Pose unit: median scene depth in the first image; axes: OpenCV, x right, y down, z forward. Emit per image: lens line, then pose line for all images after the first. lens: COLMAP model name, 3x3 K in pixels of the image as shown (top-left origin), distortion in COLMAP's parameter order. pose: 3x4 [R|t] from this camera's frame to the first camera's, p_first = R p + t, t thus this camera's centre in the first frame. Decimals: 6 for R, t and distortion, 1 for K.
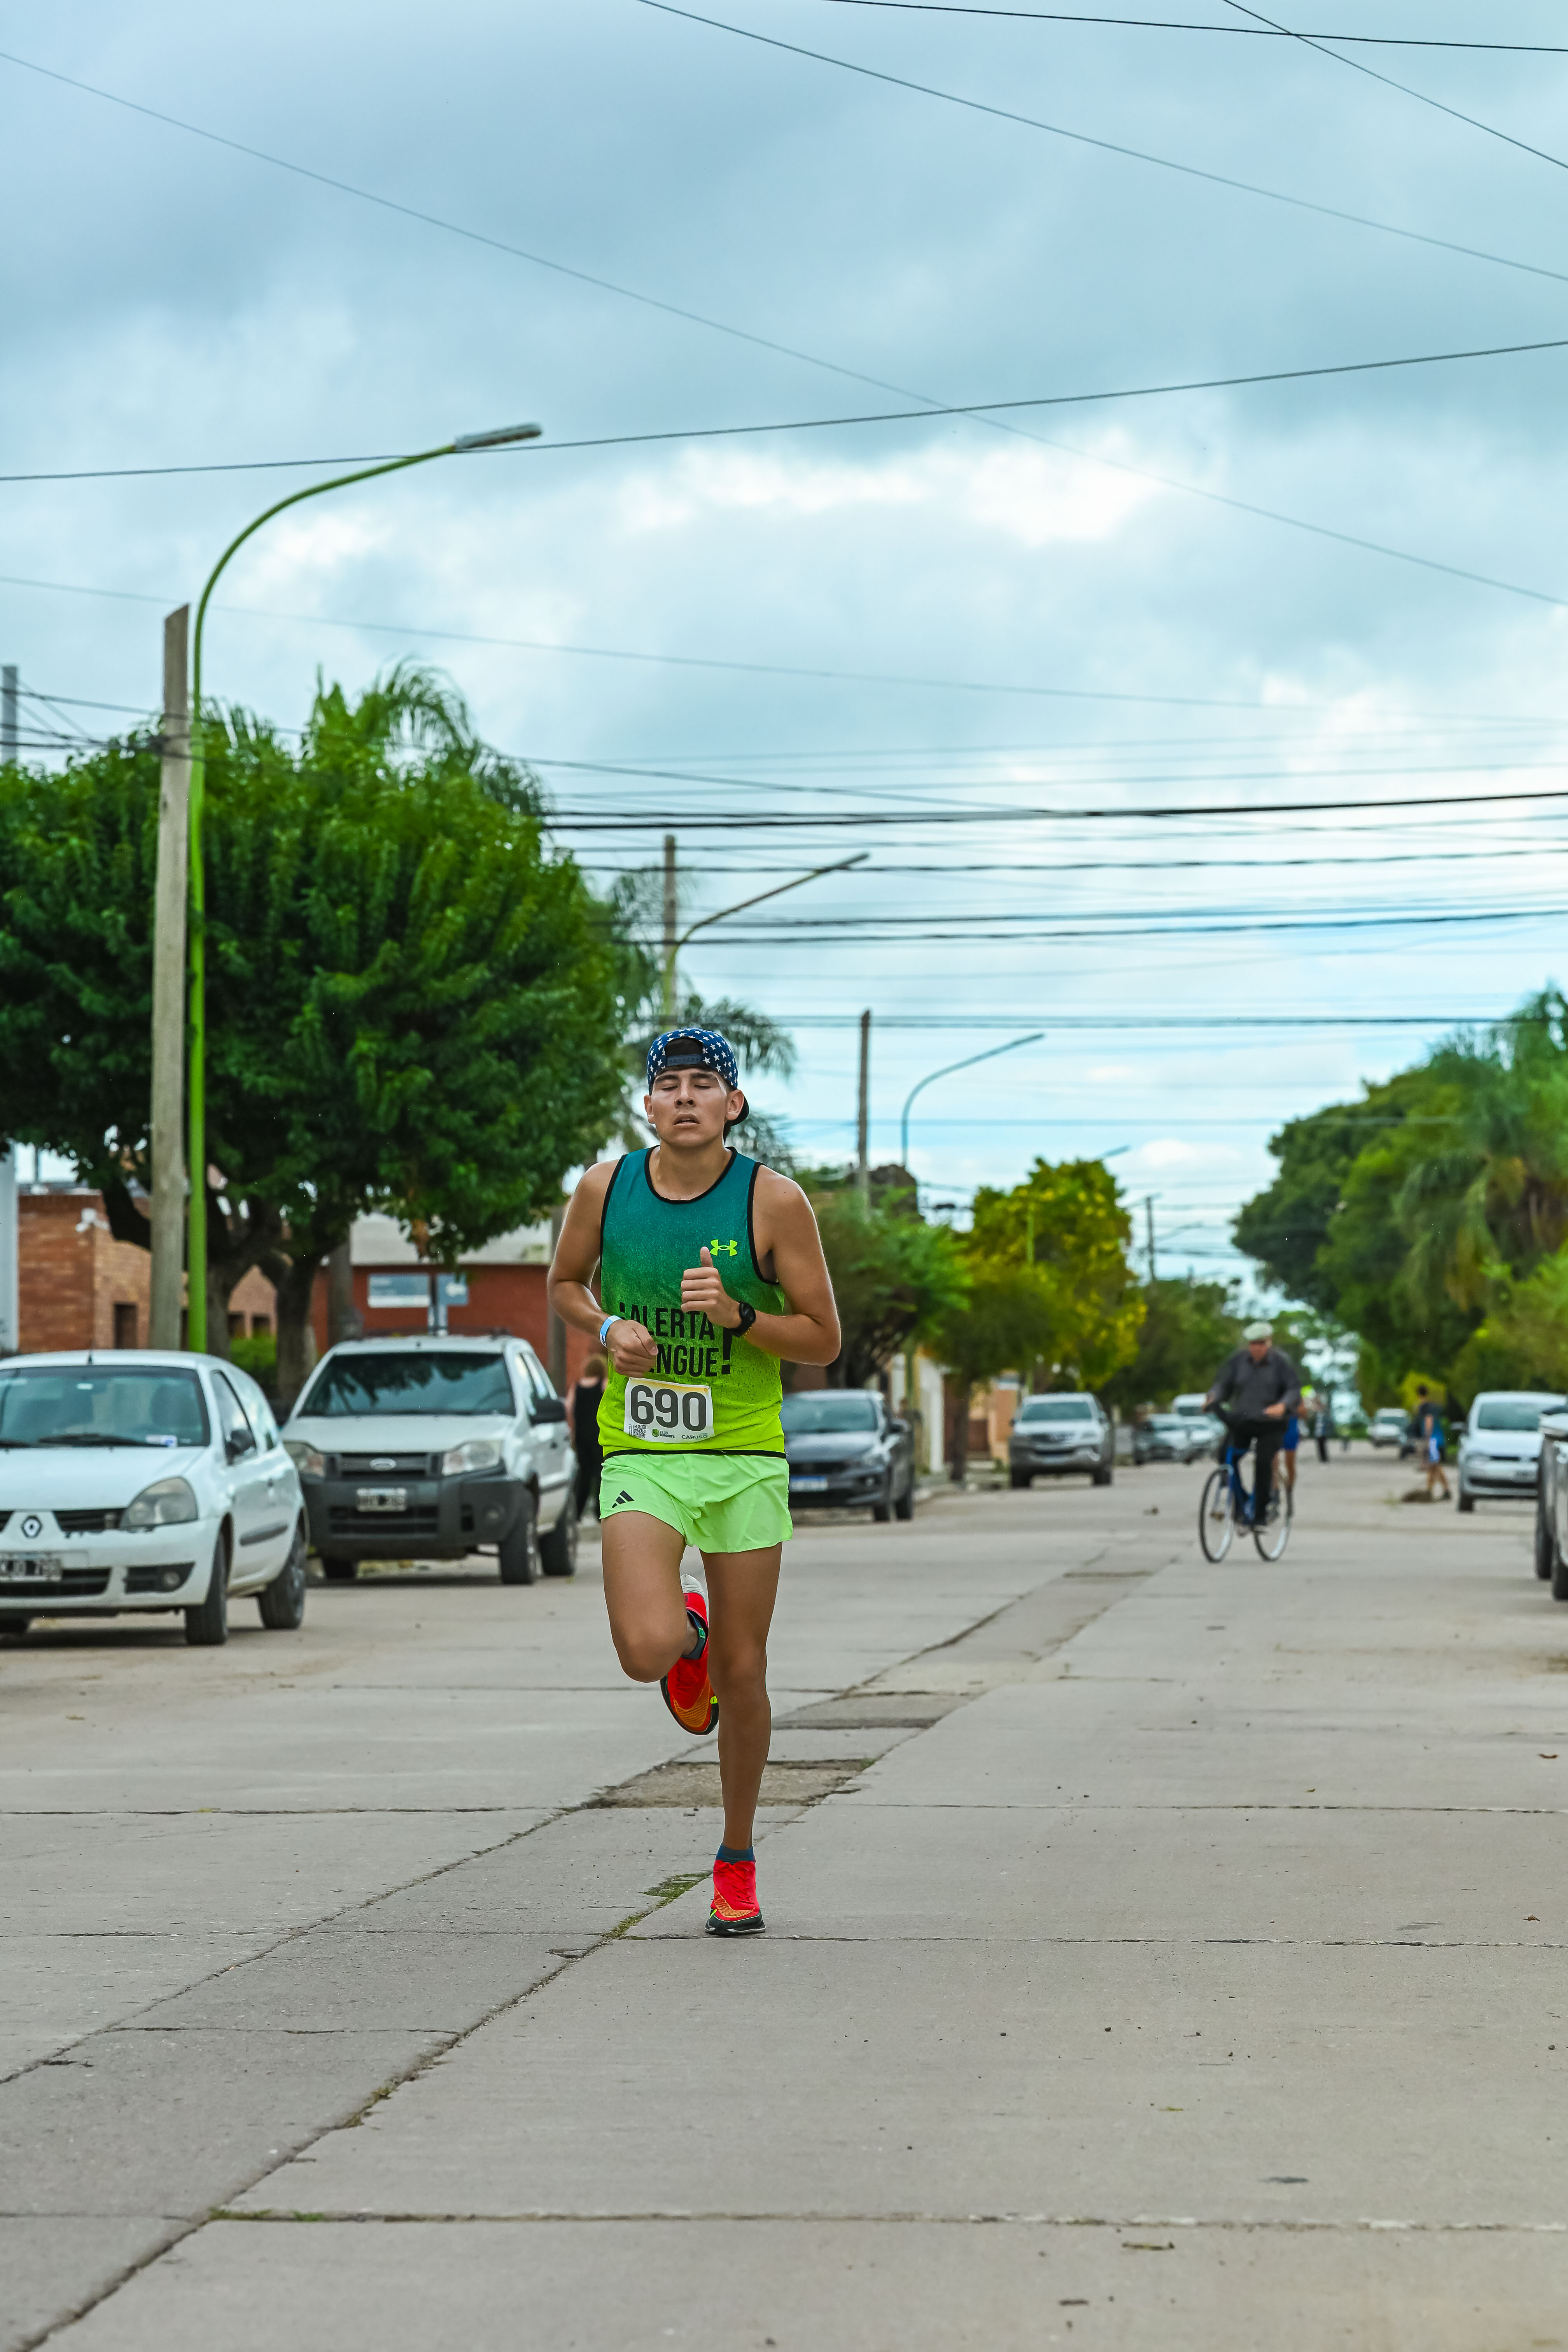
lens RADIAL K [[7082.8, 0, 782.3], [0, 7082.8, 1176.1], [0, 0, 1]] dist [0.001387, 0.000000]
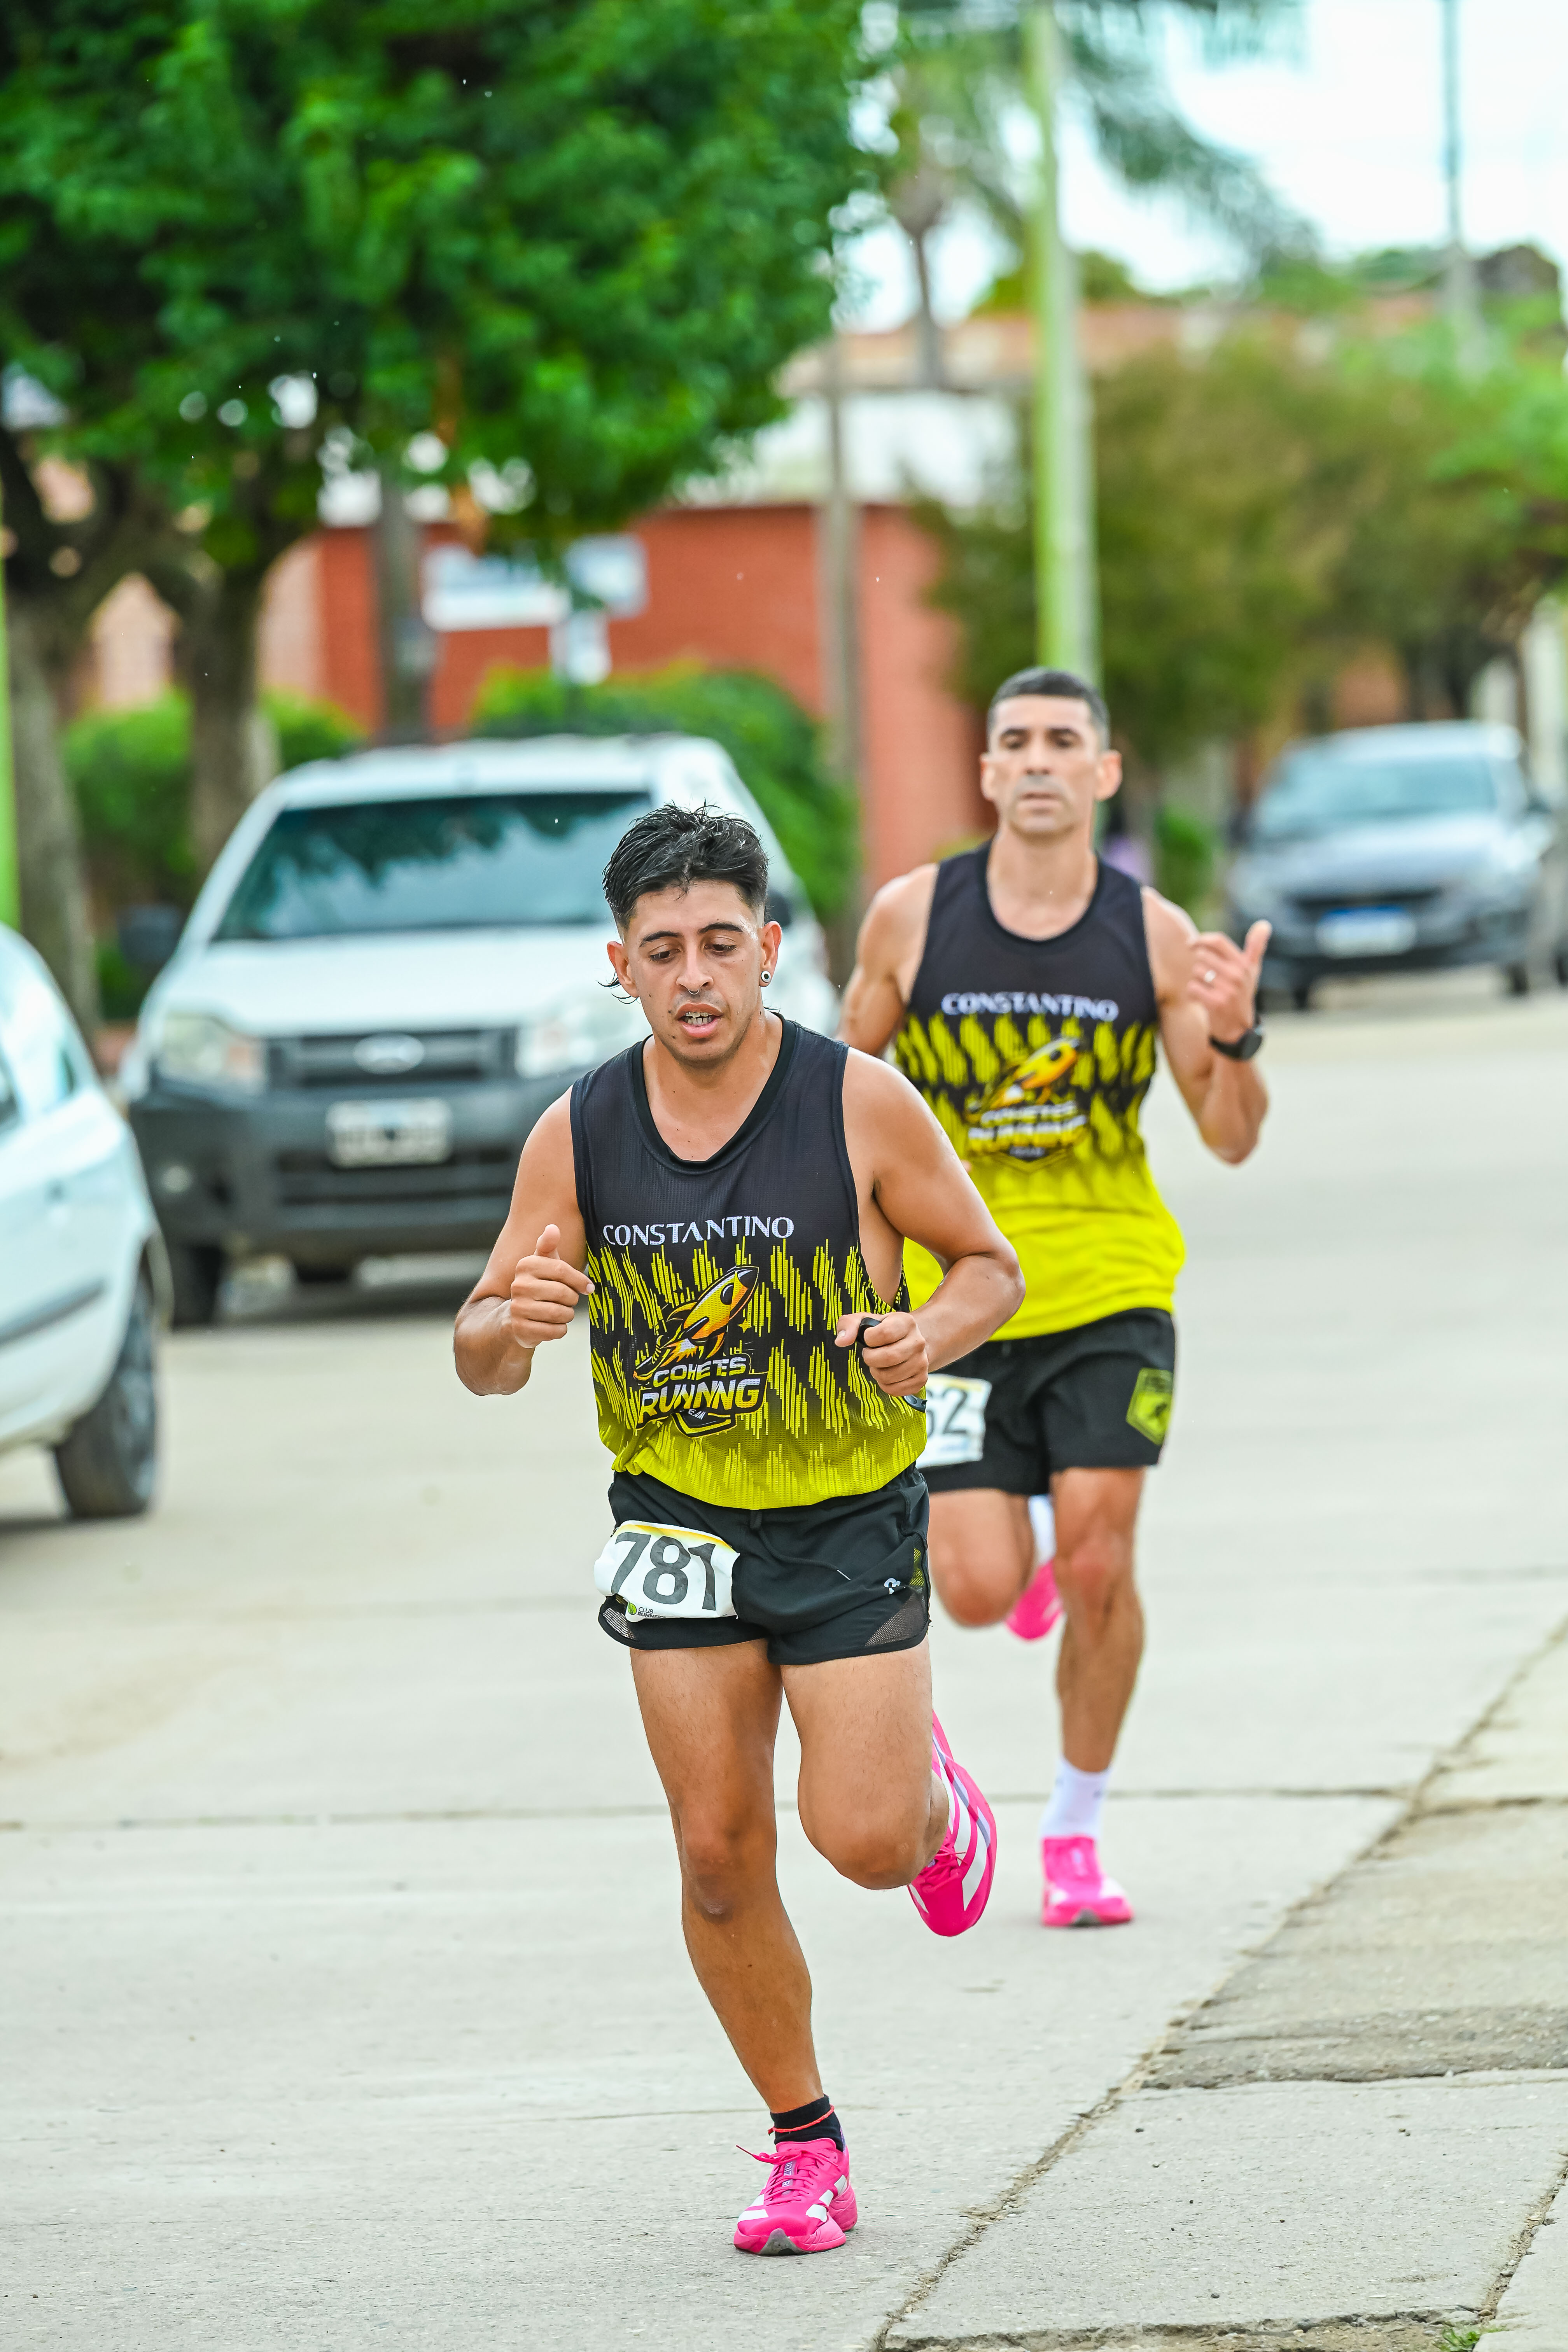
lens RADIAL K [[13674.1, 0, 784.9], [0, 13674.1, 1176.3], [0, 0, 1]] dist [-0.106188, 0.000000]
pose [[0.998310, -0.041125, -0.041056, 0.003405], [0.043757, 0.996900, 0.065394, -0.006351], [0.038239, -0.067080, 0.997015, 0.125910]]
